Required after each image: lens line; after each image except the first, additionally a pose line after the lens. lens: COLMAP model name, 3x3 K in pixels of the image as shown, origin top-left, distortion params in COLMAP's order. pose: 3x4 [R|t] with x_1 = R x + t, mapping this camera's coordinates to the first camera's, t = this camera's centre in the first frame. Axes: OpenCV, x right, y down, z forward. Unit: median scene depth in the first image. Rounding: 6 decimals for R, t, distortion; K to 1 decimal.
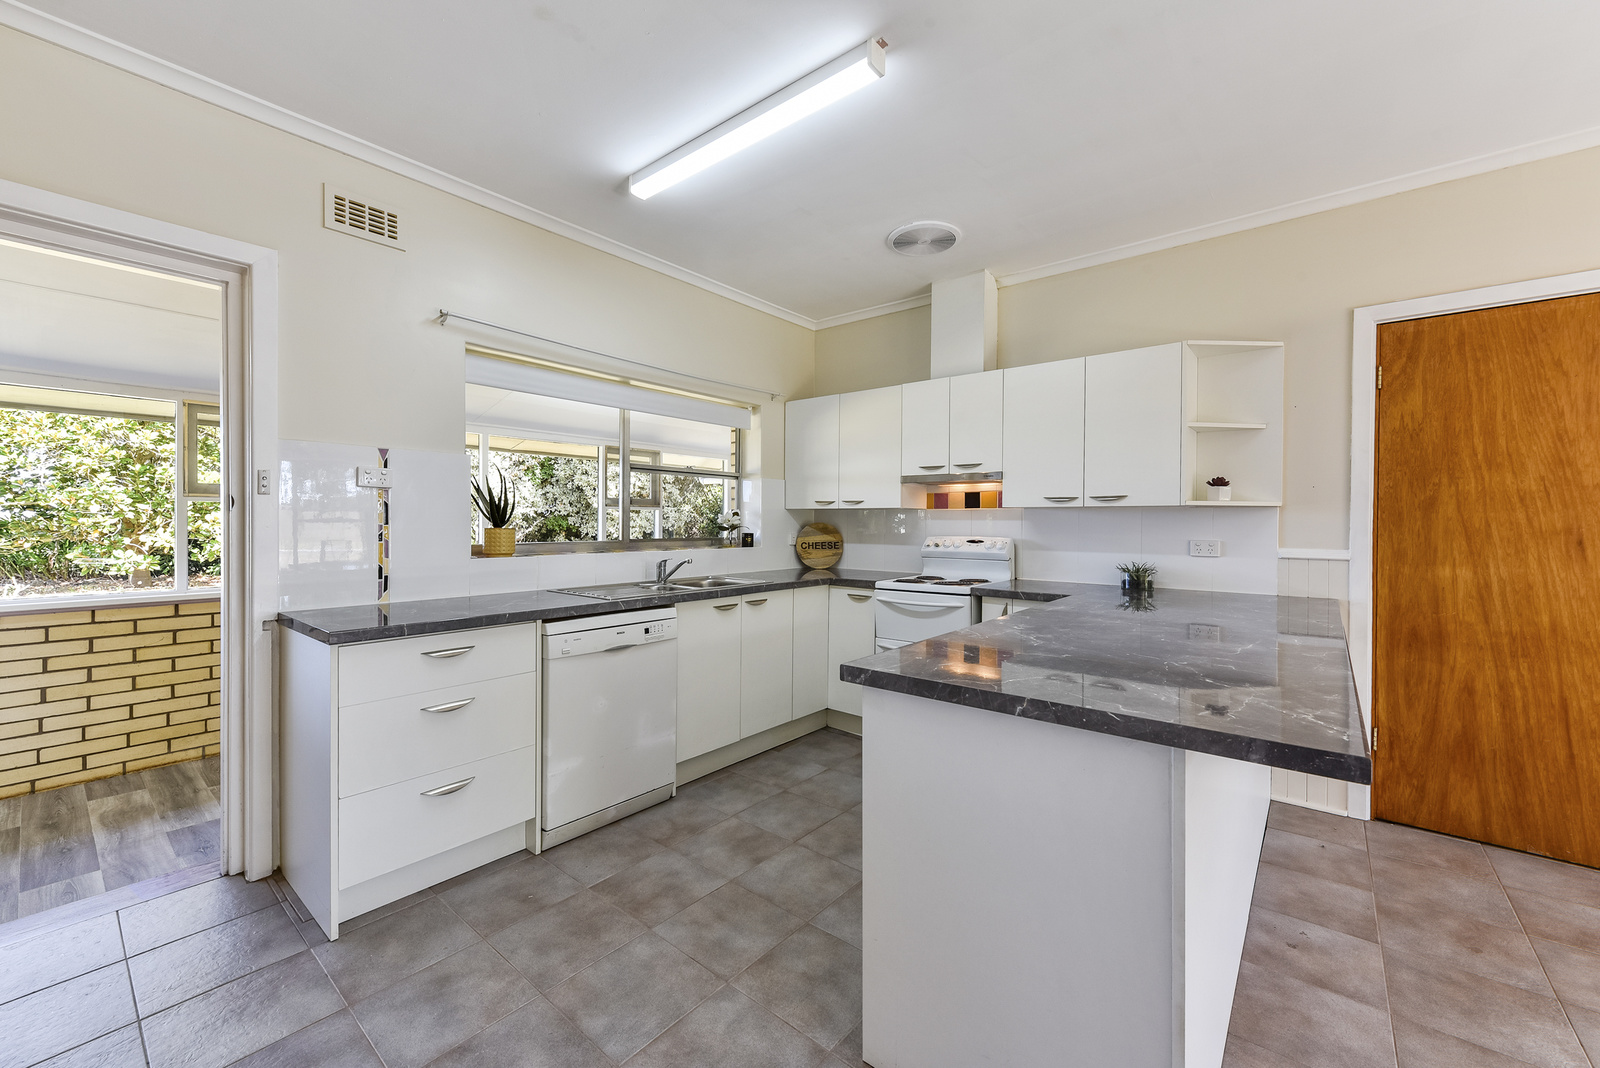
lens RADIAL K [[629.2, 0, 799.5], [0, 629.2, 529.7], [0, 0, 1]] dist [-0.010905, -0.001650]
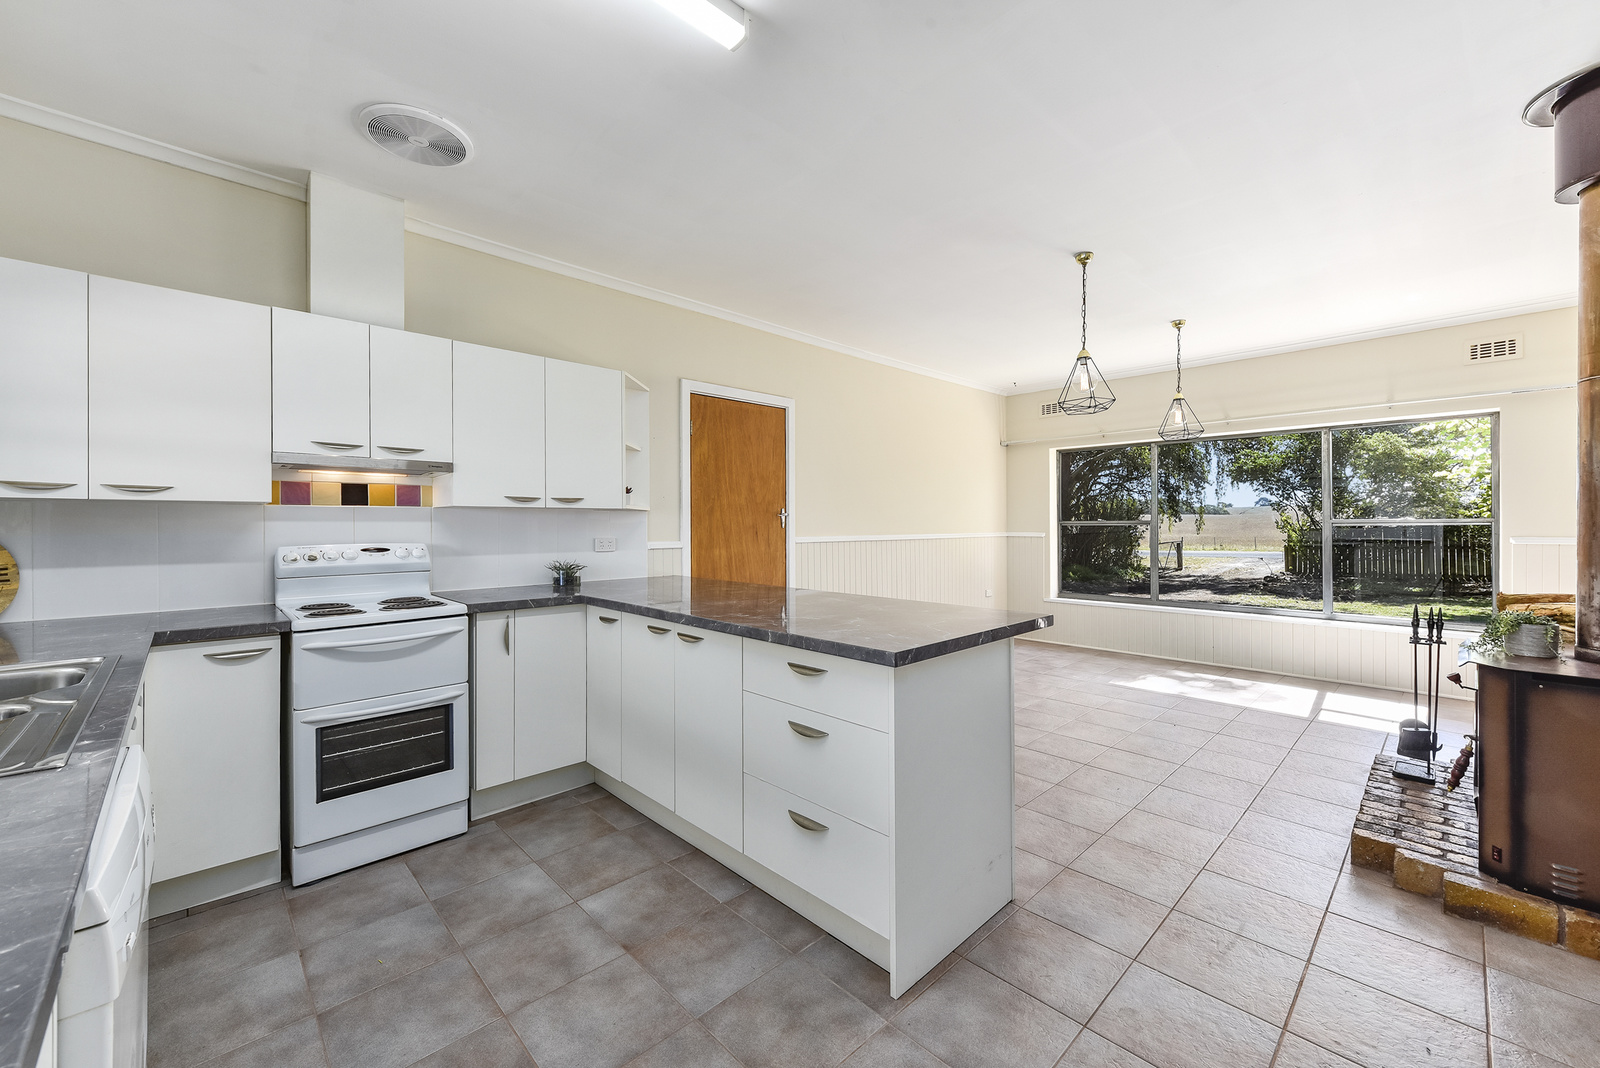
lens RADIAL K [[629.2, 0, 793.8], [0, 629.2, 525.1], [0, 0, 1]] dist [-0.010905, -0.001650]
pose [[0.102076, -0.008233, 0.994743, -0.590087], [0.015437, 0.999858, 0.006691, -0.011731], [-0.994657, 0.014673, 0.102189, 0.598638]]
